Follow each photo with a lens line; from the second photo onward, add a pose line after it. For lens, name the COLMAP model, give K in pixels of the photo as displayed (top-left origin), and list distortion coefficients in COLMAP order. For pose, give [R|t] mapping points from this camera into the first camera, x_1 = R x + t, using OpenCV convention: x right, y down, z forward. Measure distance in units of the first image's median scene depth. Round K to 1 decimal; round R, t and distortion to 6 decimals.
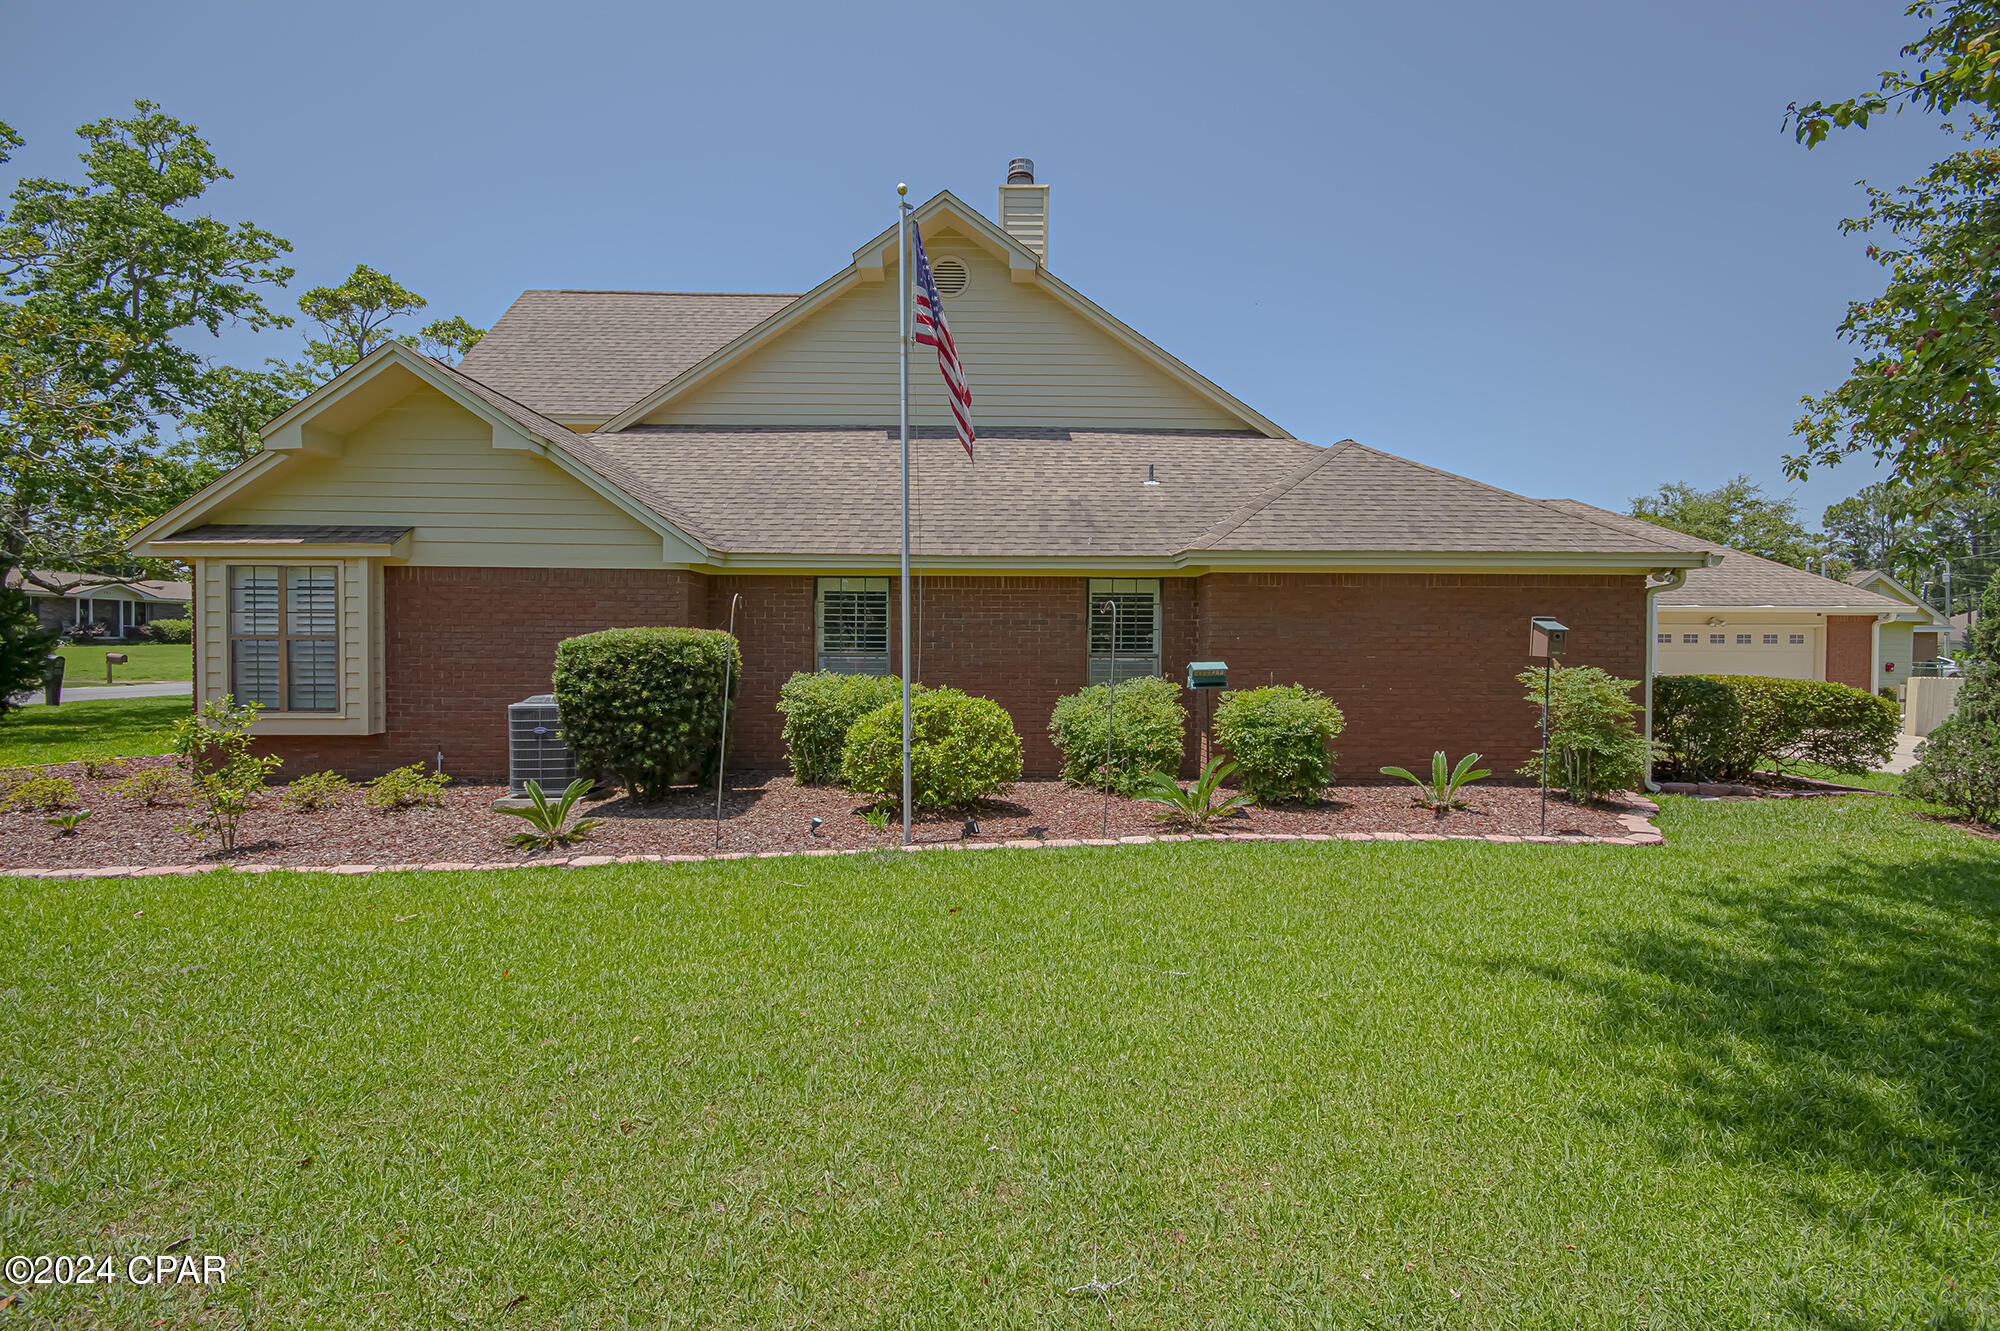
lens RADIAL K [[887.9, 0, 1002.0], [0, 887.9, 660.4], [0, 0, 1]] dist [0.005355, -0.008076]
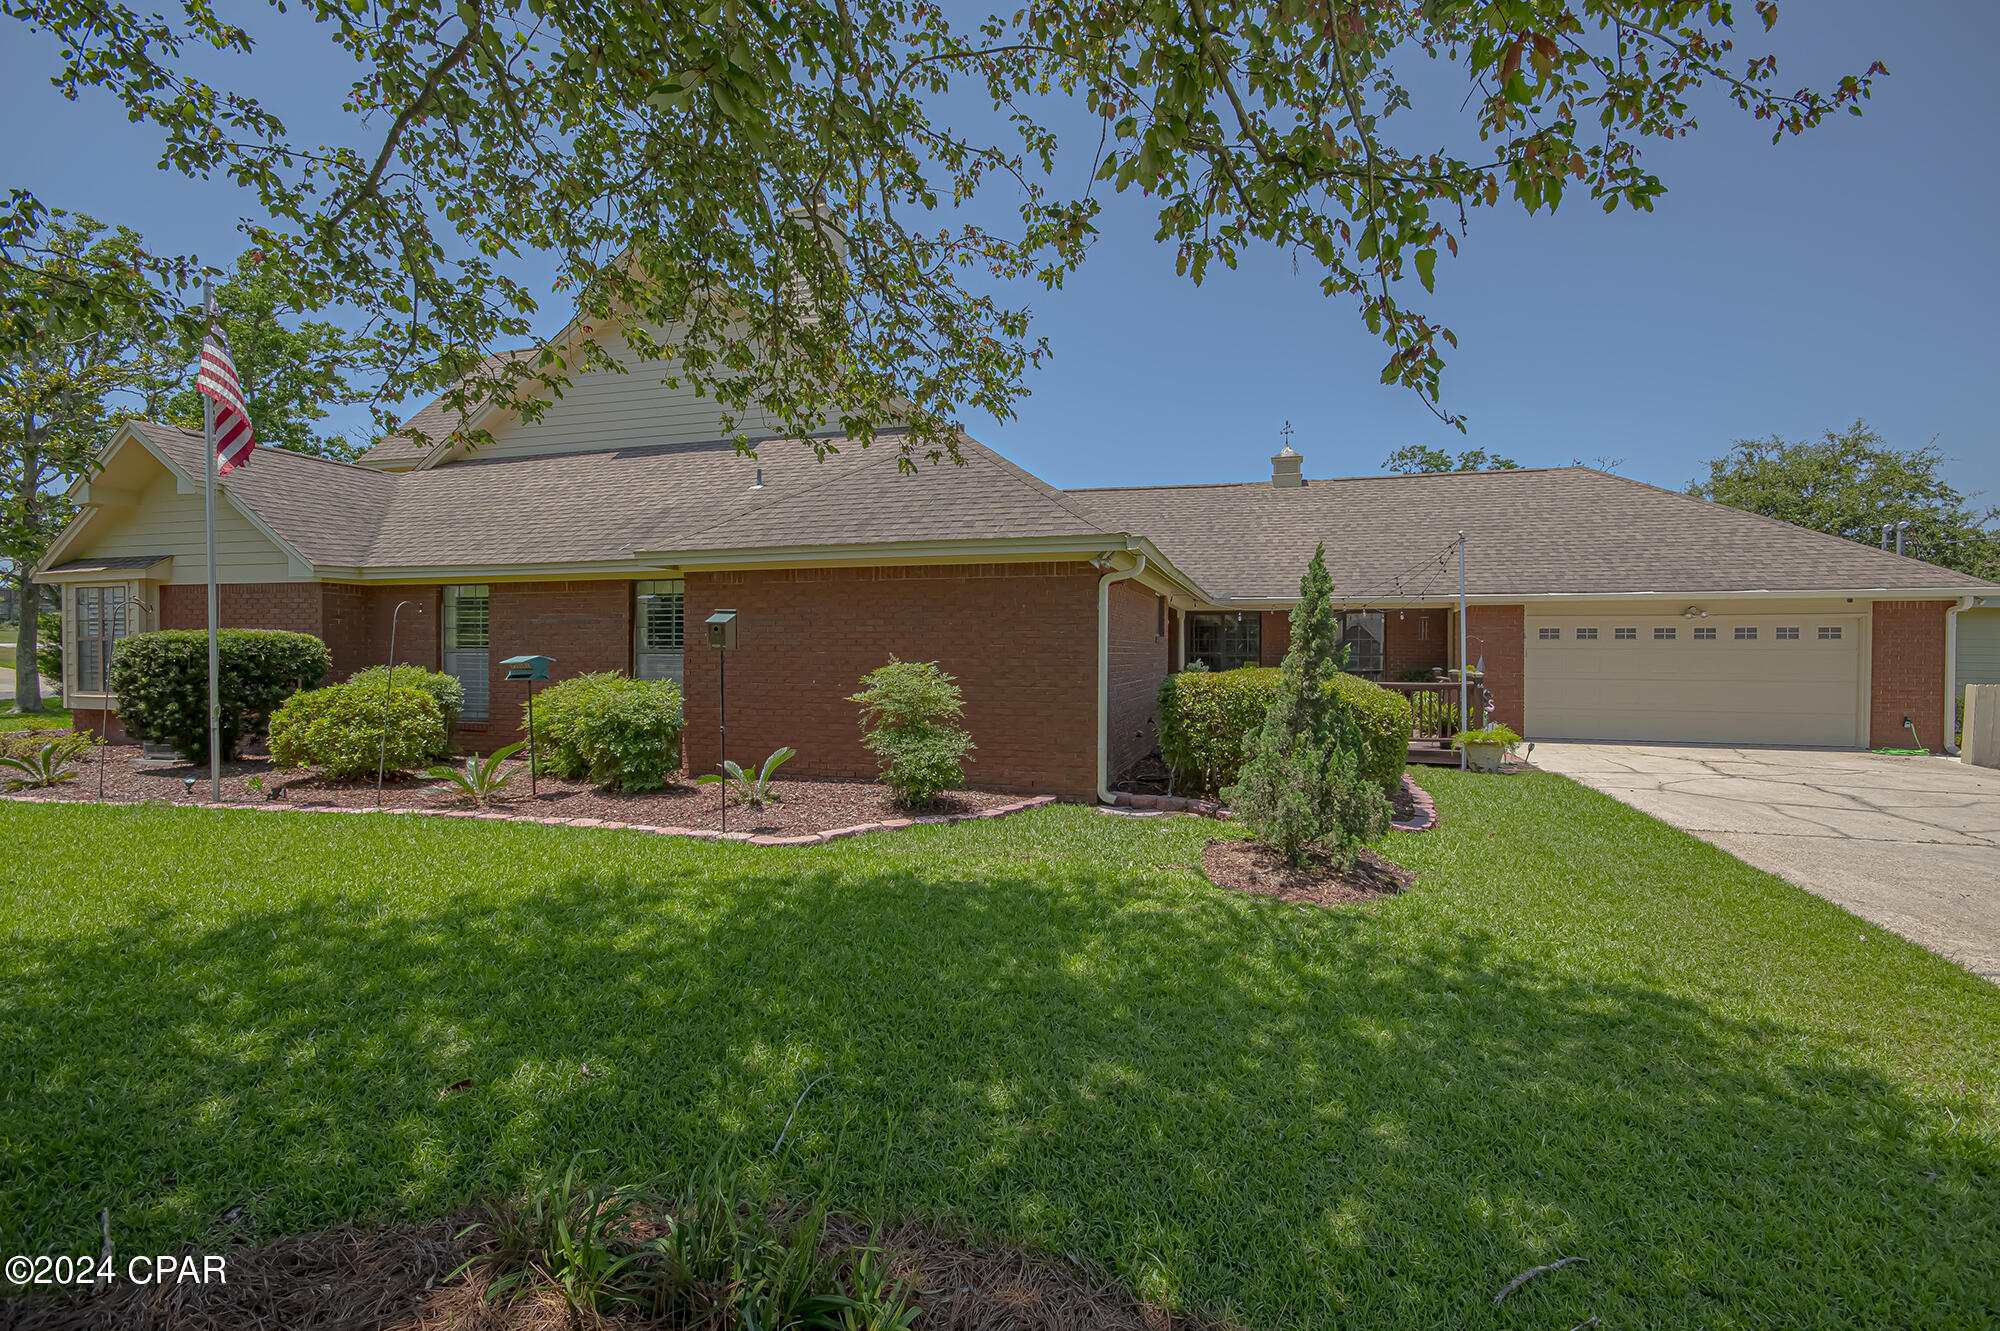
lens RADIAL K [[887.9, 0, 999.5], [0, 887.9, 663.9], [0, 0, 1]] dist [0.005355, -0.008076]
pose [[0.951552, 0.002801, -0.307474, 0.903052], [-0.002664, 0.999996, 0.000866, 0.007307], [0.307476, -0.000005, 0.951556, 0.116701]]
